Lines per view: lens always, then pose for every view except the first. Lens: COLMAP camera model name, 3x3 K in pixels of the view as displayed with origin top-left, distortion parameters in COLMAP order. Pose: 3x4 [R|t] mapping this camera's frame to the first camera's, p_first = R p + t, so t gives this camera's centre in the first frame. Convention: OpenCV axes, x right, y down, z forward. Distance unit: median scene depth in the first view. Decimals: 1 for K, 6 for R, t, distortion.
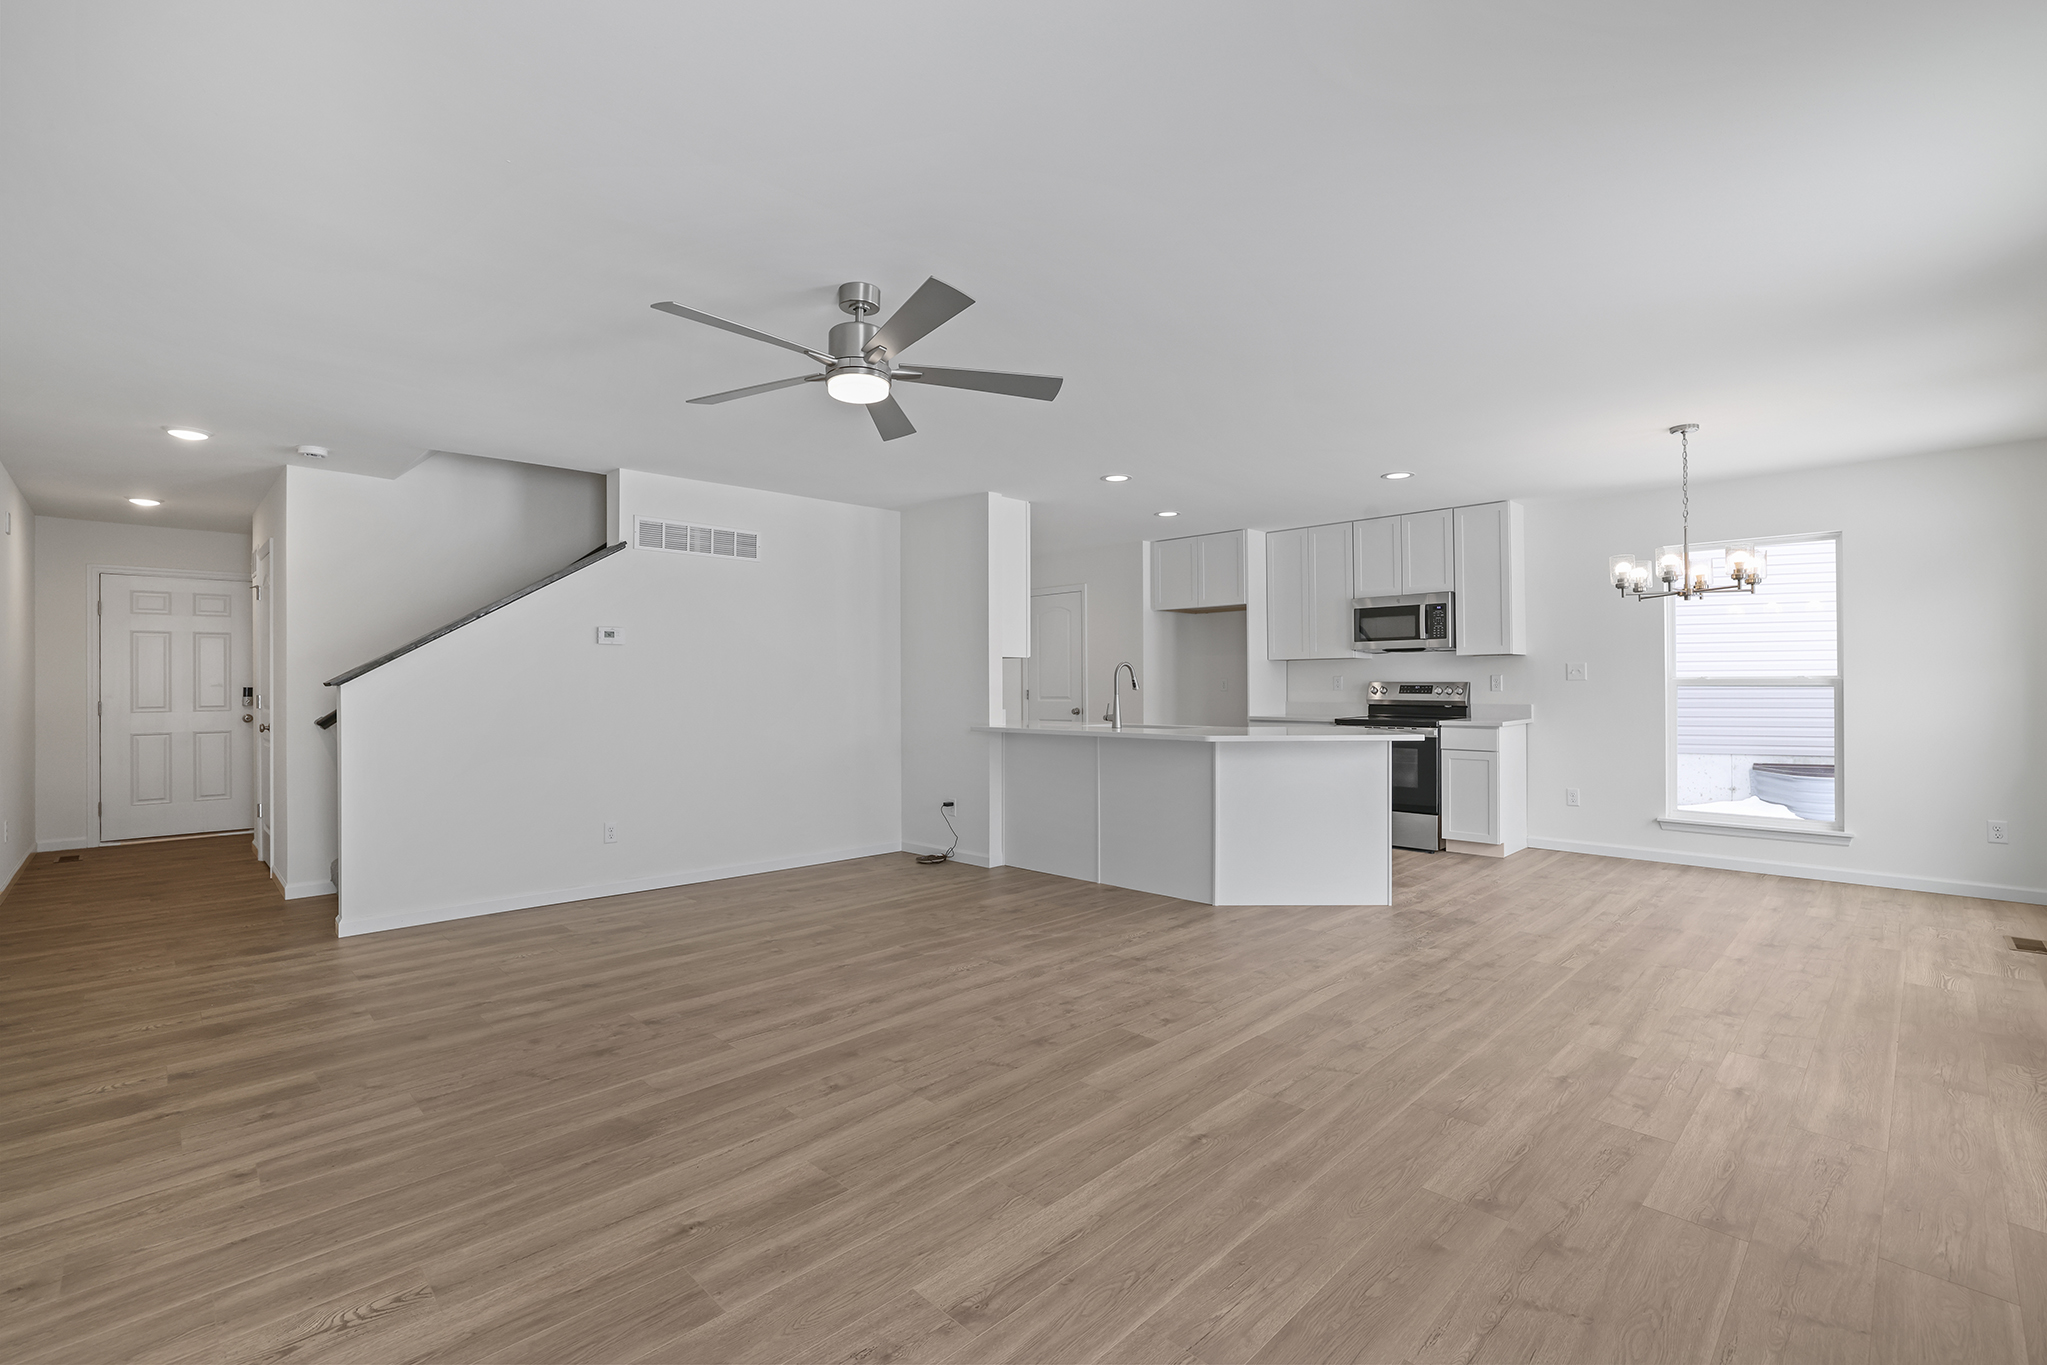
lens RADIAL K [[905.5, 0, 1025.4], [0, 905.5, 684.7], [0, 0, 1]] dist [-0.004997, 0.000419]
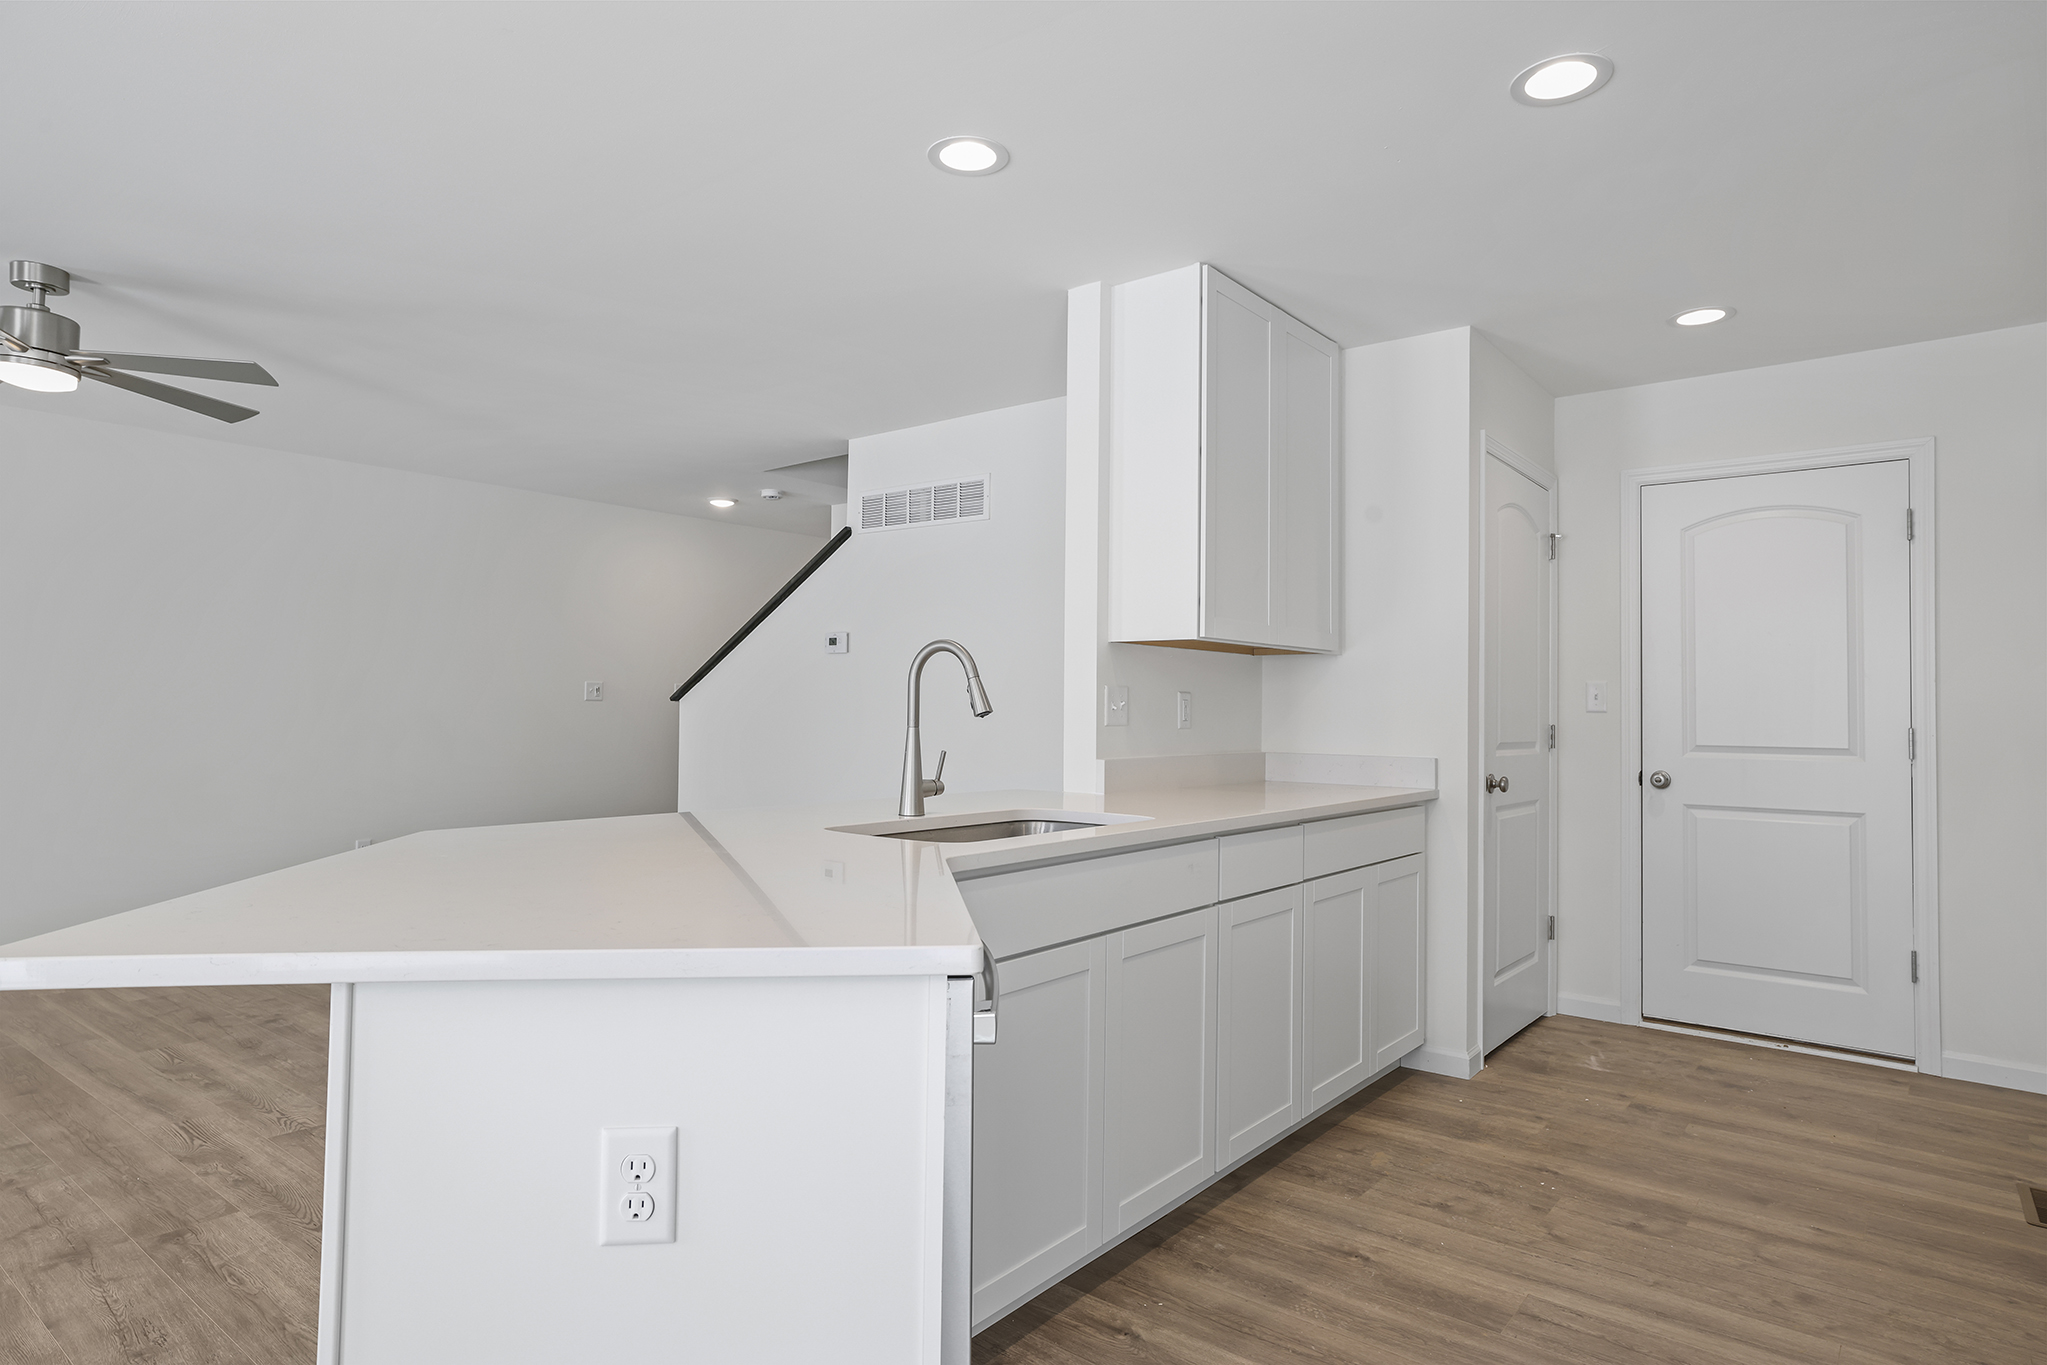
lens RADIAL K [[1158.8, 0, 1028.8], [0, 1158.8, 689.3], [0, 0, 1]] dist [0.015828, 0.009483]
pose [[0.105393, -0.013083, -0.994345, 0.855584], [-0.011327, 0.999833, -0.014355, 0.003342], [0.994366, 0.012776, 0.105227, 1.442208]]
